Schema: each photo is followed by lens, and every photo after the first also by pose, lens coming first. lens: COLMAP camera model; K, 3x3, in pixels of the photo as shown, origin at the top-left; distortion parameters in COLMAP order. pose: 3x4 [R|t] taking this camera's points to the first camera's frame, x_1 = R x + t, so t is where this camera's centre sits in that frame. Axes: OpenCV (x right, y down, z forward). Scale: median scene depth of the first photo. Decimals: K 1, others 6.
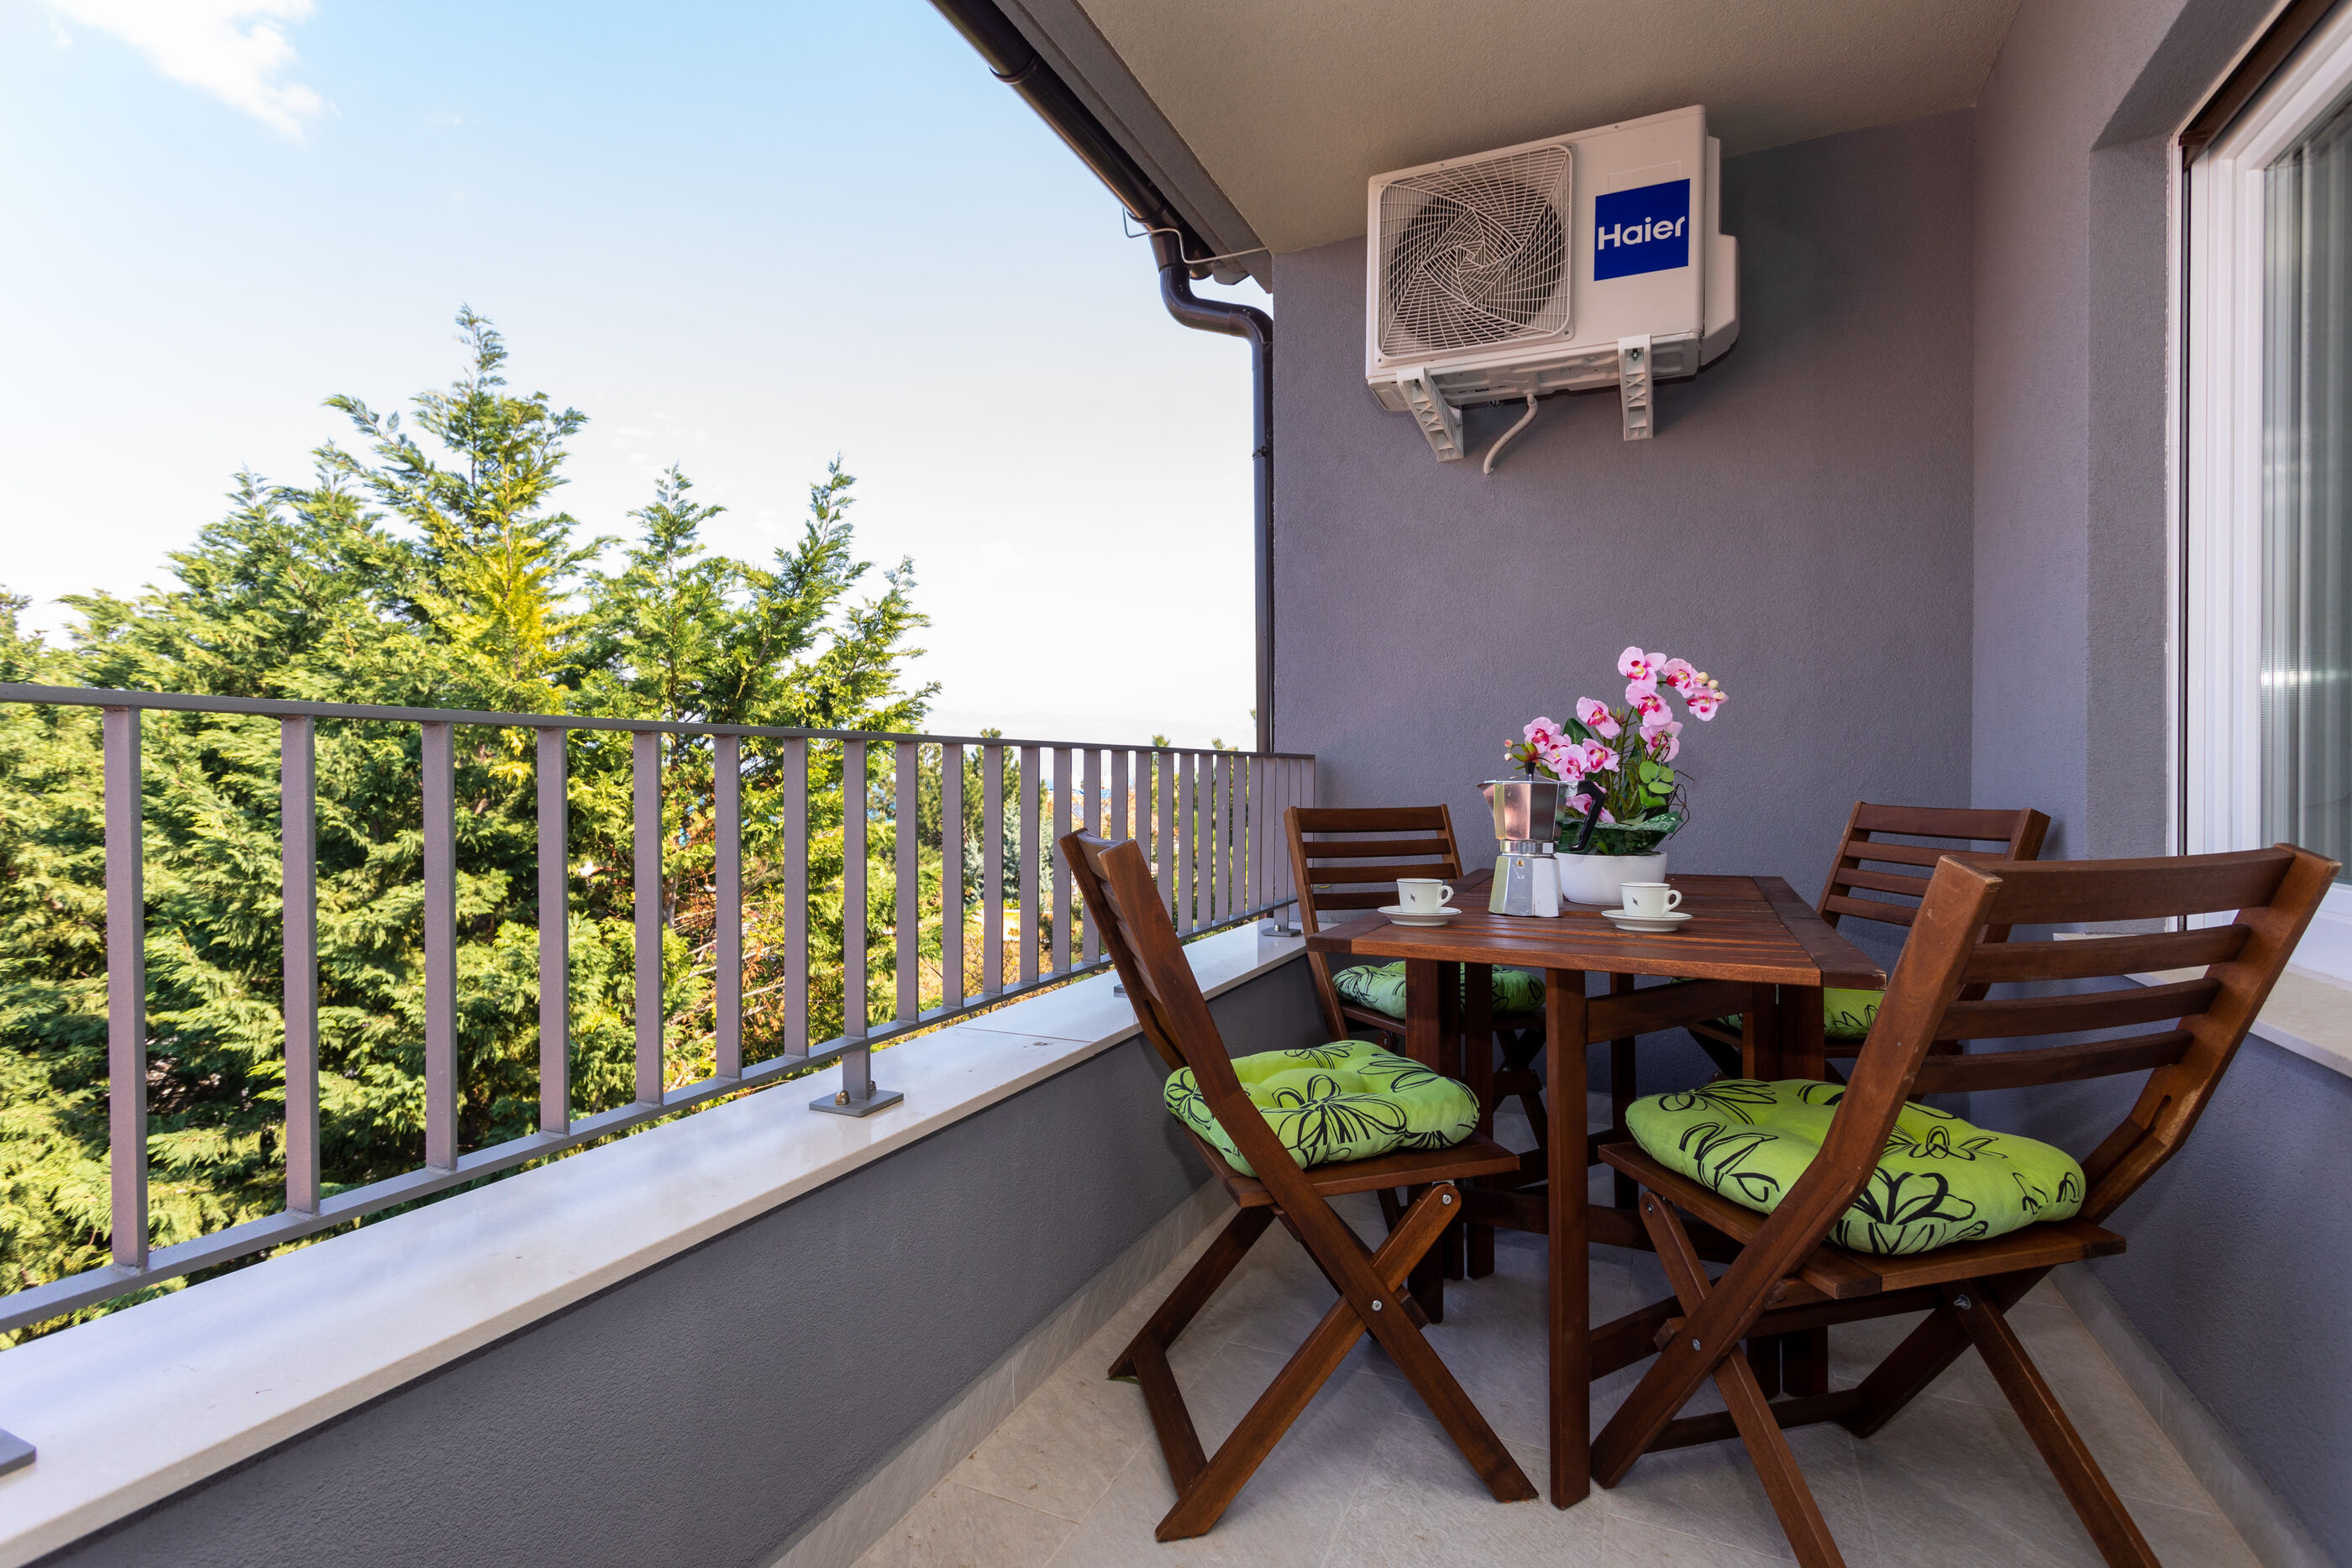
lens RADIAL K [[1103.7, 0, 1179.3], [0, 1103.7, 773.0], [0, 0, 1]] dist [0.000567, 0.001016]
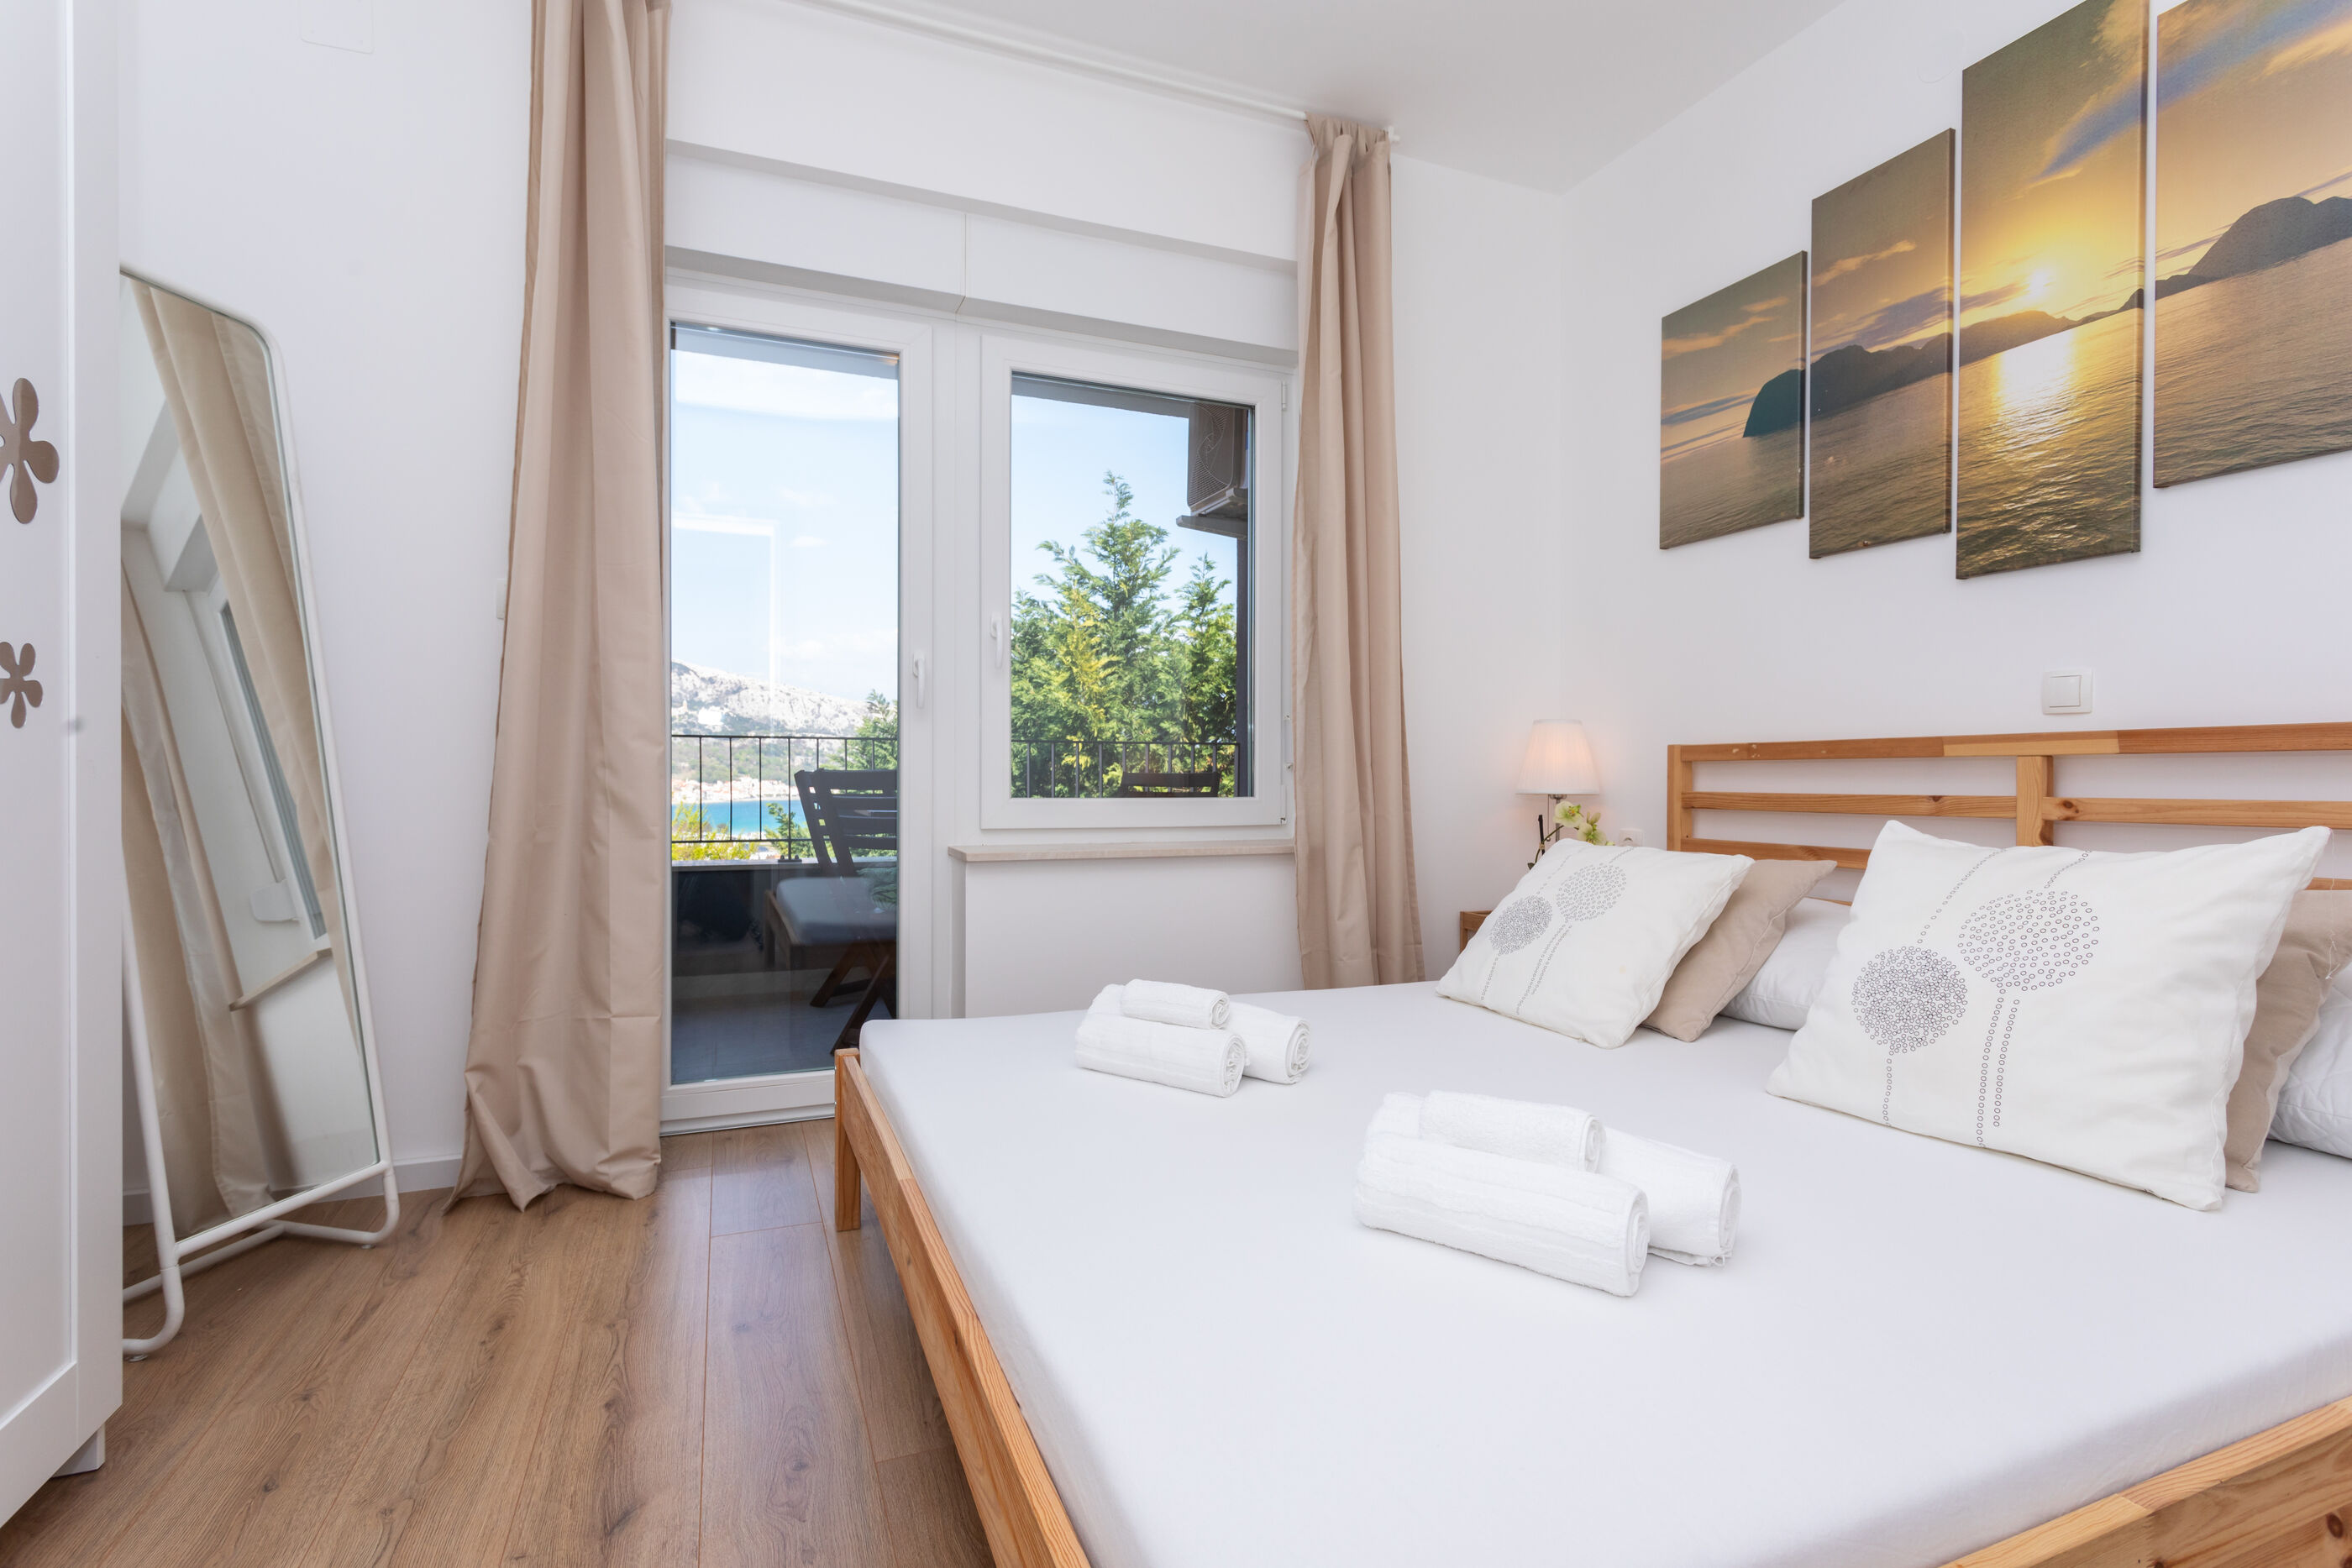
lens RADIAL K [[1103.7, 0, 1171.0], [0, 1103.7, 786.0], [0, 0, 1]] dist [0.000567, 0.001016]
pose [[0.710091, 0.023303, -0.703724, 0.581263], [-0.009671, 0.999681, 0.023345, -0.003531], [0.704043, -0.009771, 0.710090, -0.085494]]
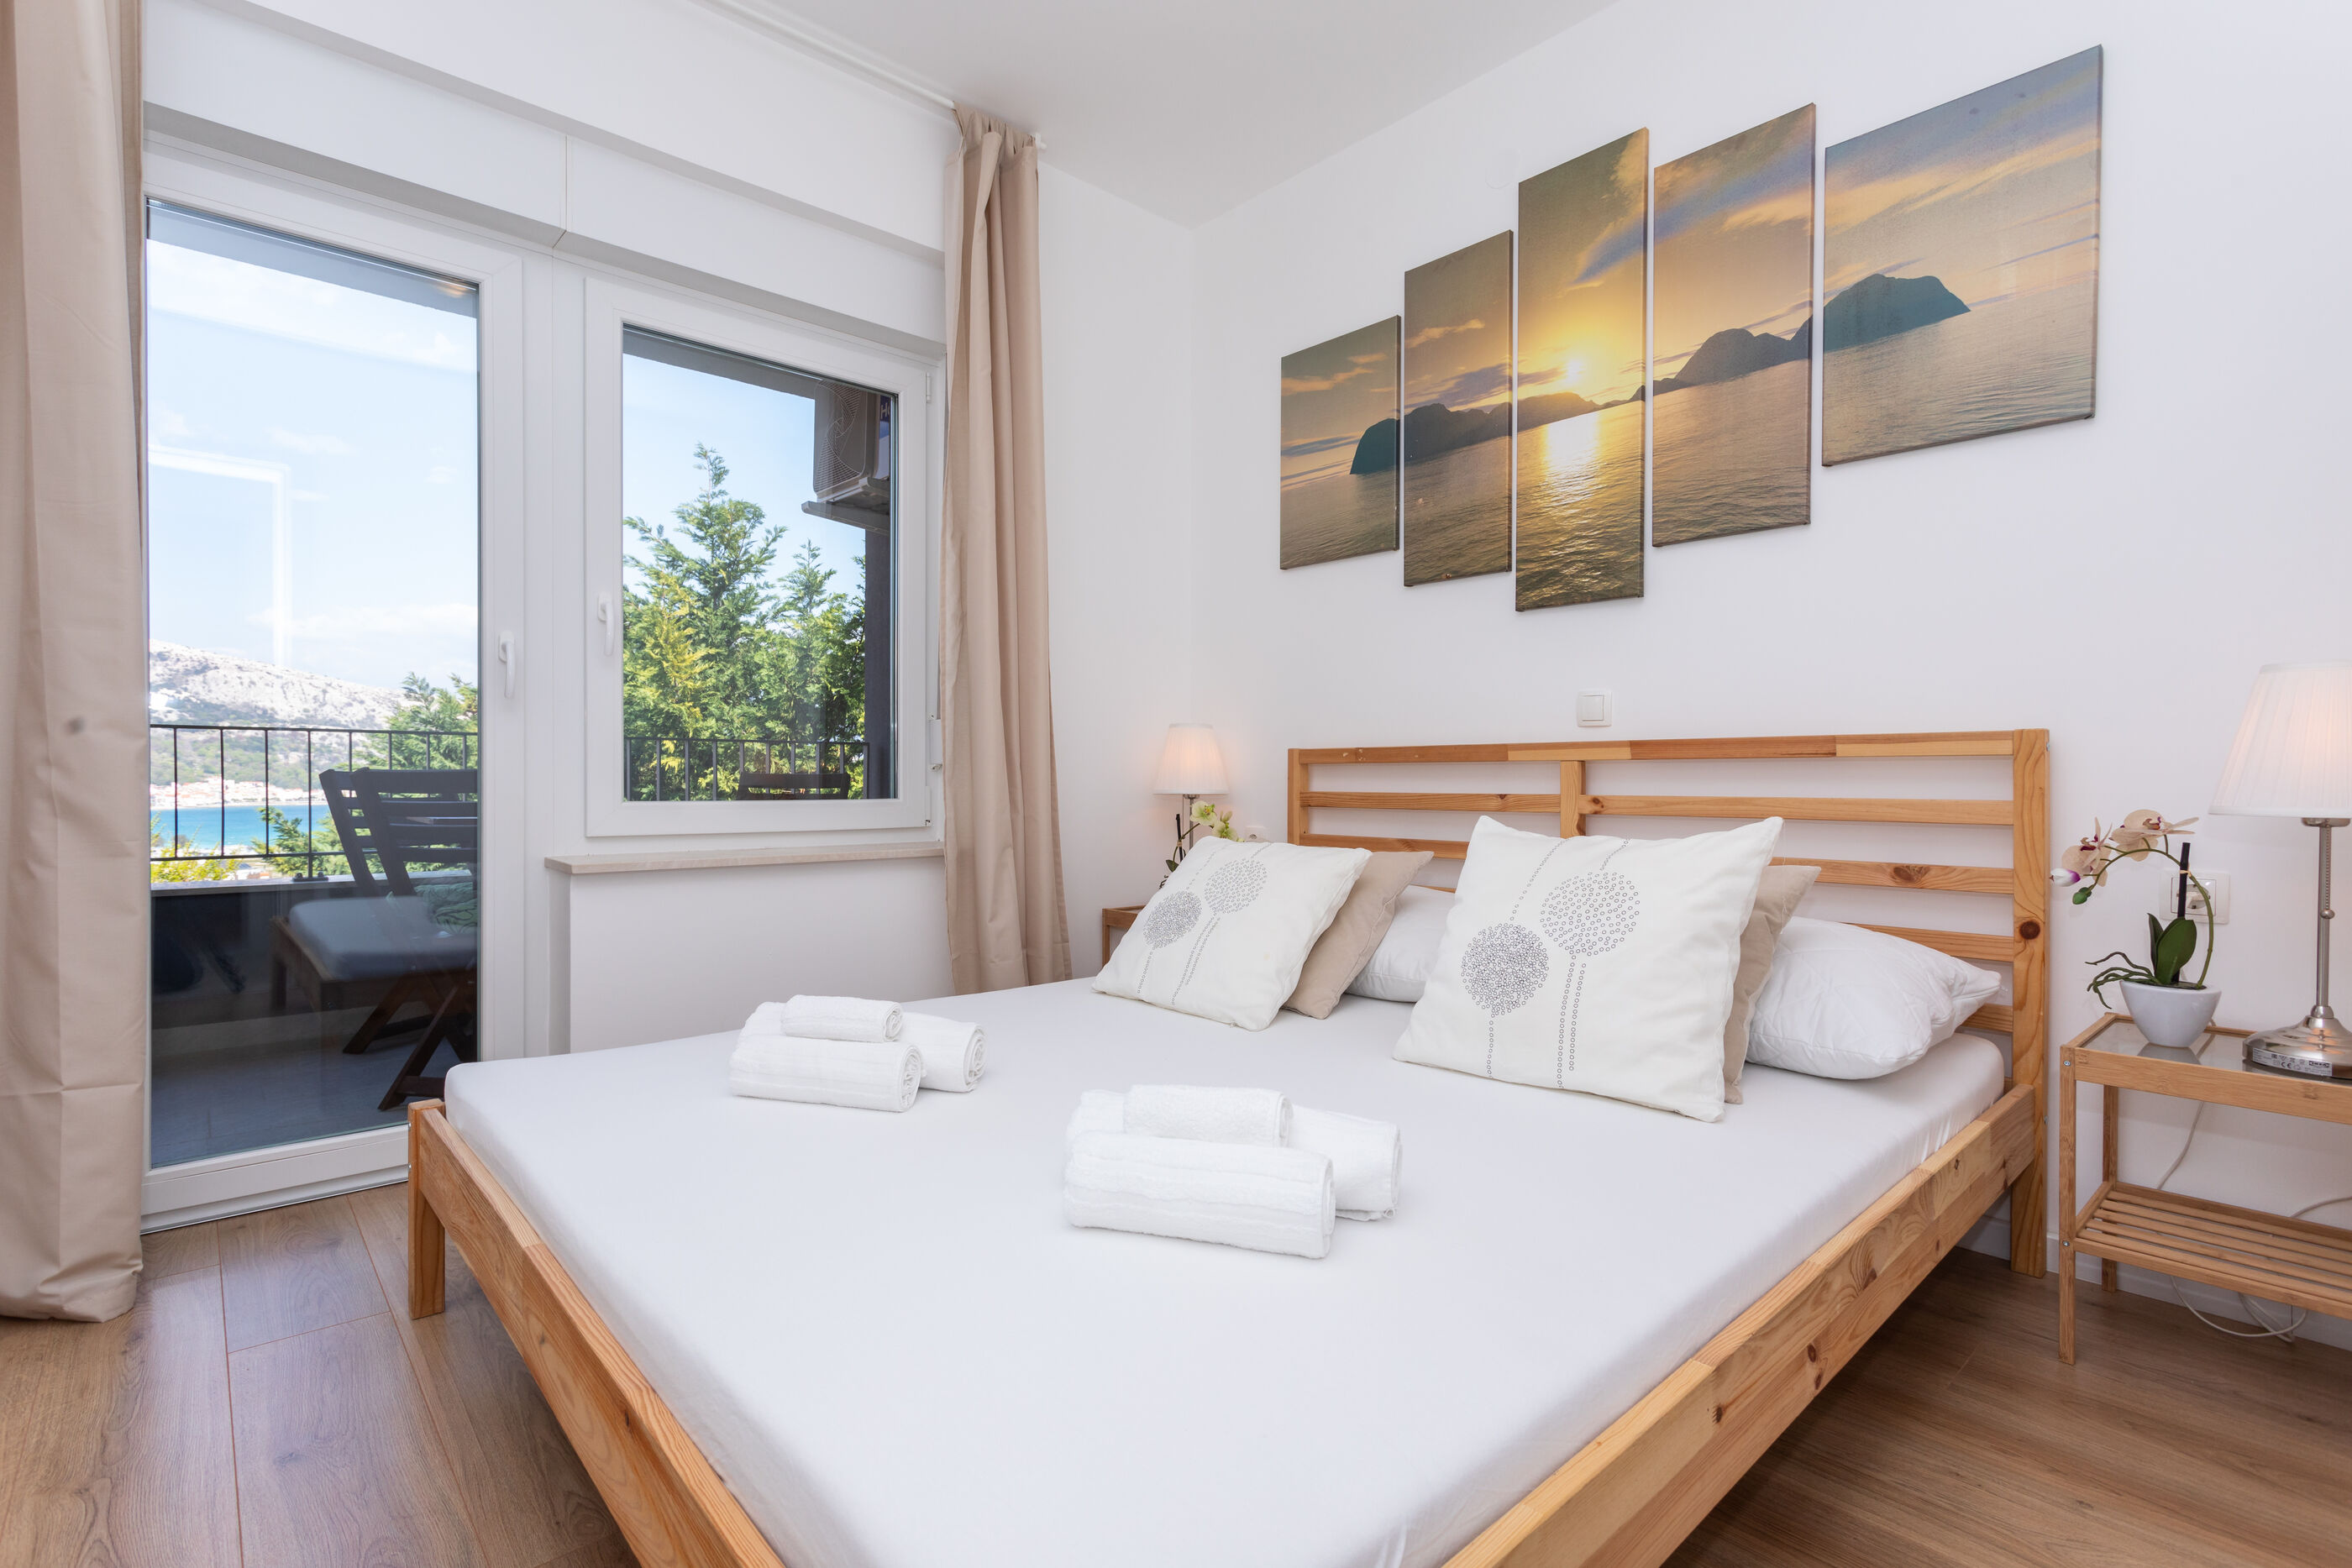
lens RADIAL K [[1103.7, 0, 1171.7], [0, 1103.7, 785.9], [0, 0, 1]] dist [0.000567, 0.001016]
pose [[0.906567, 0.021119, -0.421533, 0.576968], [-0.014718, 0.999722, 0.018432, -0.003521], [0.421805, -0.010506, 0.906626, -0.087686]]
